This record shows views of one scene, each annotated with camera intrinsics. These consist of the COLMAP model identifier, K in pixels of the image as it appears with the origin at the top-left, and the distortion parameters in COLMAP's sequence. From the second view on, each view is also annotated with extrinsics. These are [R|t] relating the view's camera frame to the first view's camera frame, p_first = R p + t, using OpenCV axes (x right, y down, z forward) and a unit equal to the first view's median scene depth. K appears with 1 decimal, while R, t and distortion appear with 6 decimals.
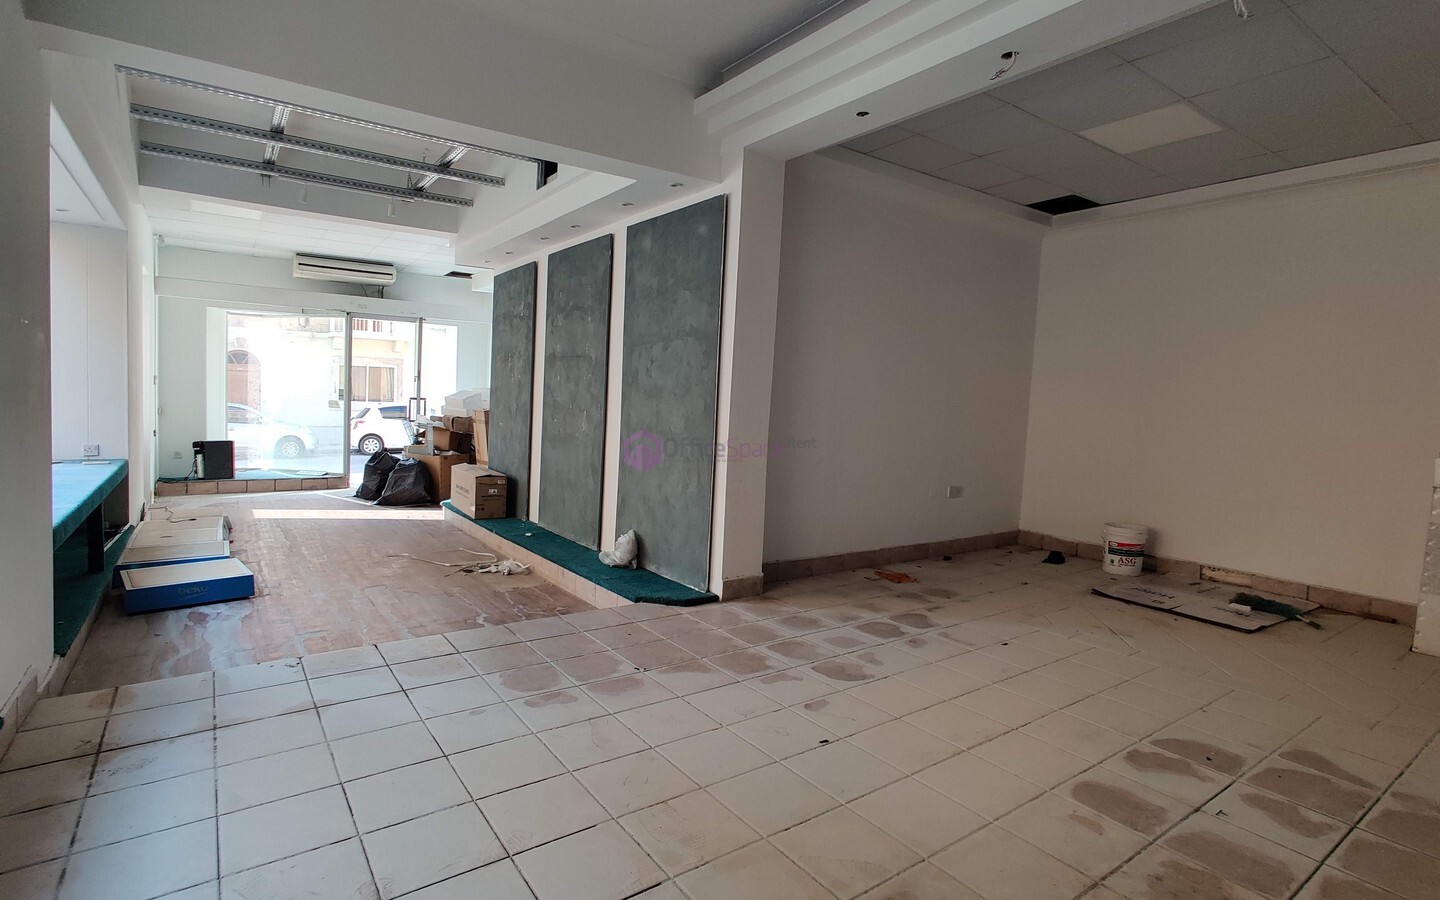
lens RADIAL K [[726.5, 0, 726.2], [0, 726.5, 424.9], [0, 0, 1]] dist [0.000584, 0.001250]
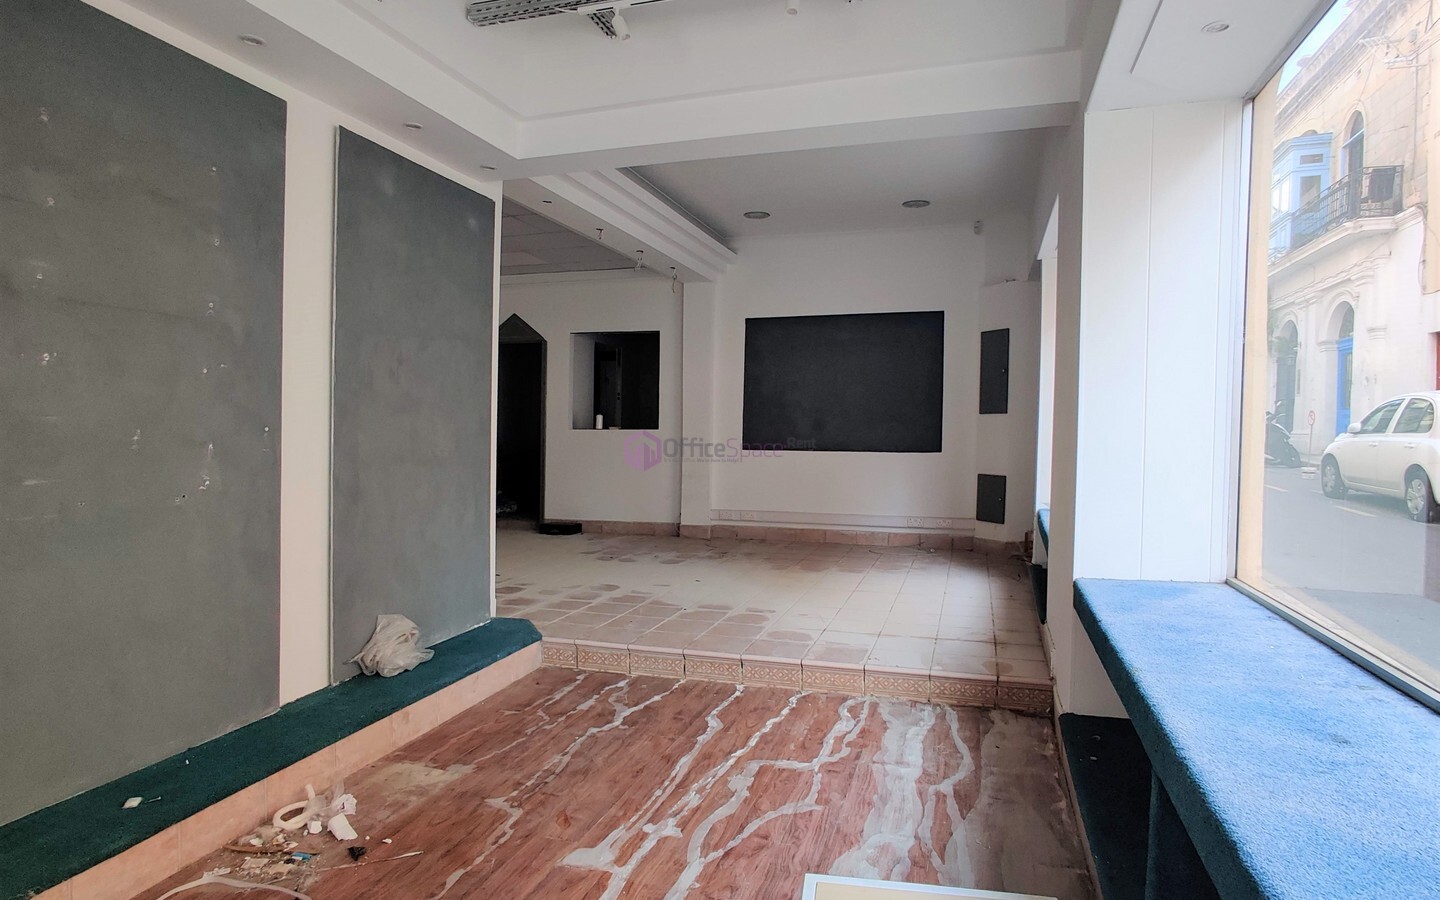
lens RADIAL K [[822.0, 0, 720.0], [0, 822.0, 450.0], [0, 0, 1]] dist [0.001303, 0.000474]
pose [[-0.597253, -0.059039, 0.799877, -1.082182], [0.007690, 0.996820, 0.079317, -0.073235], [-0.802016, 0.053523, -0.594900, 1.434934]]
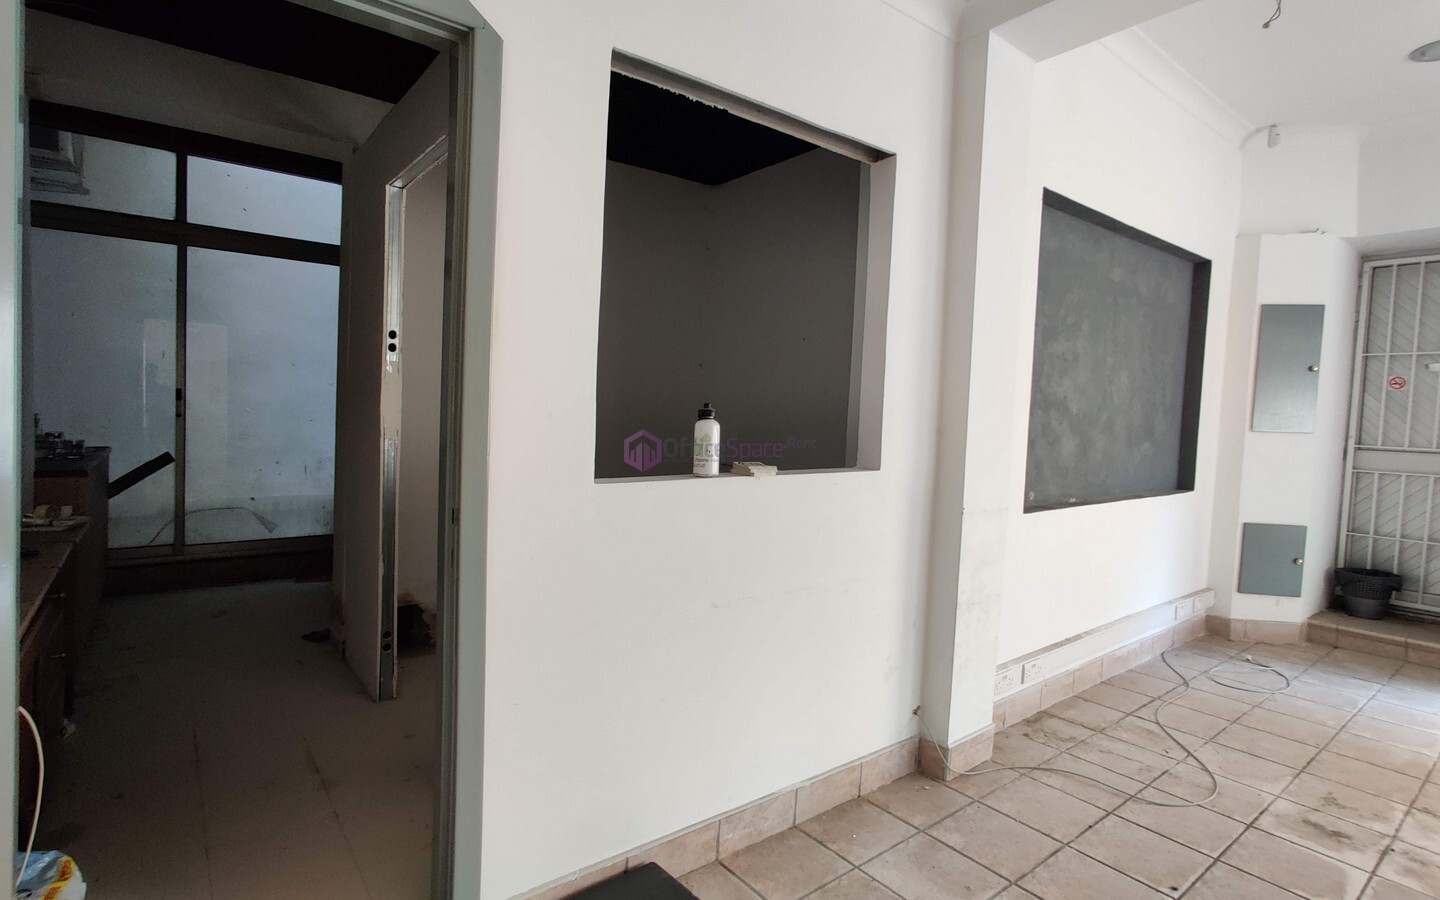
lens RADIAL K [[729.0, 0, 735.7], [0, 729.0, 450.0], [0, 0, 1]] dist [0.001071, 0.002456]
pose [[-0.997052, -0.064628, -0.041364, 0.781416], [-0.068351, 0.993028, 0.096035, -0.027157], [0.034869, 0.098579, -0.994518, 0.913371]]
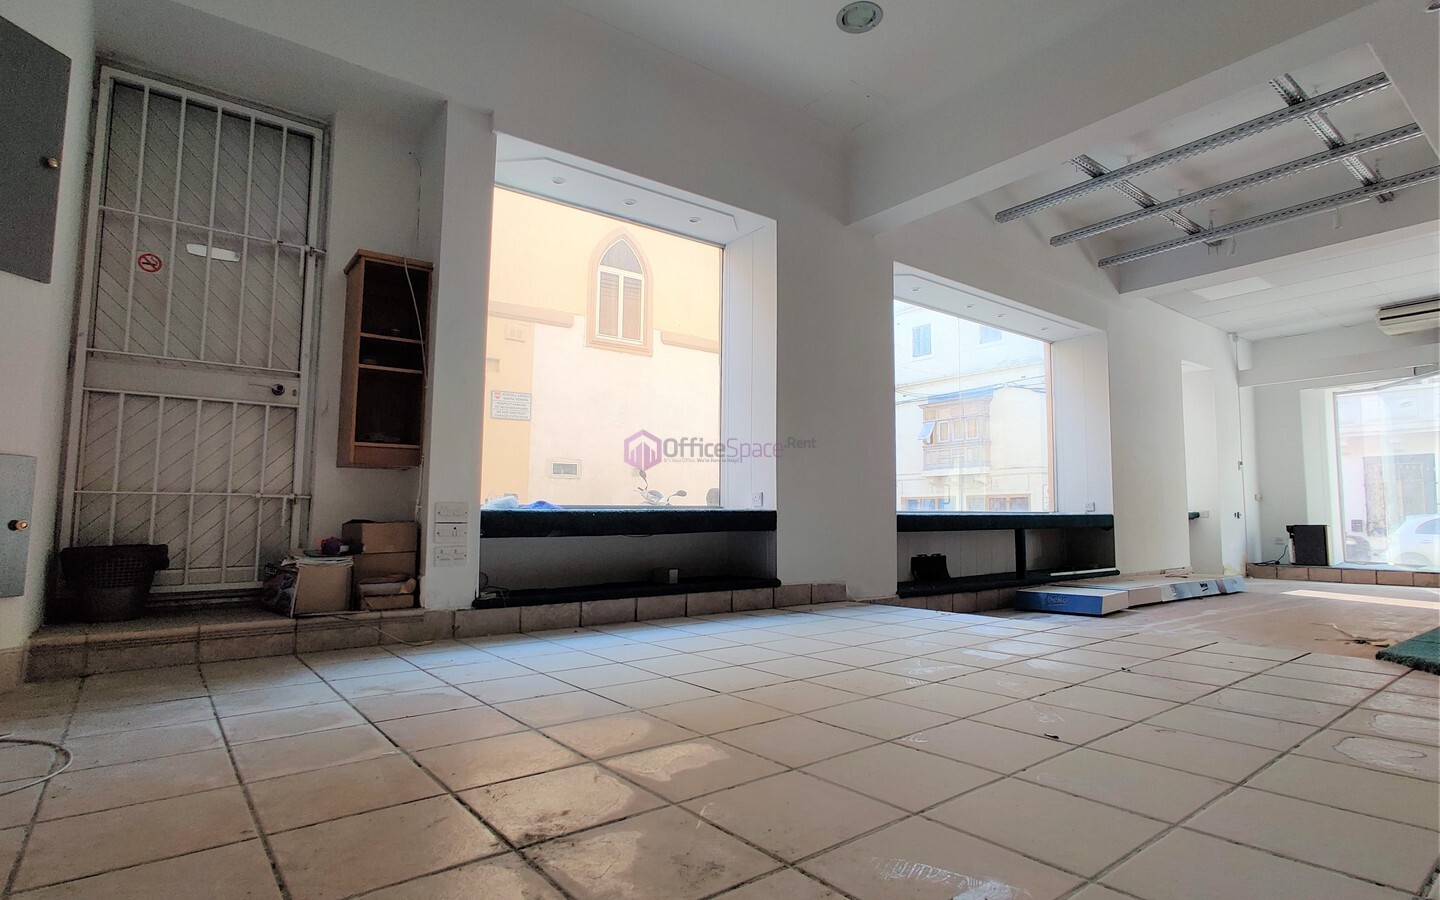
lens RADIAL K [[729.0, 0, 735.7], [0, 729.0, 450.0], [0, 0, 1]] dist [0.001071, 0.002456]
pose [[0.022226, -0.120677, -0.992443, 0.503222], [-0.041831, 0.991707, -0.121525, 0.148396], [0.998877, 0.044216, 0.016994, 0.475387]]
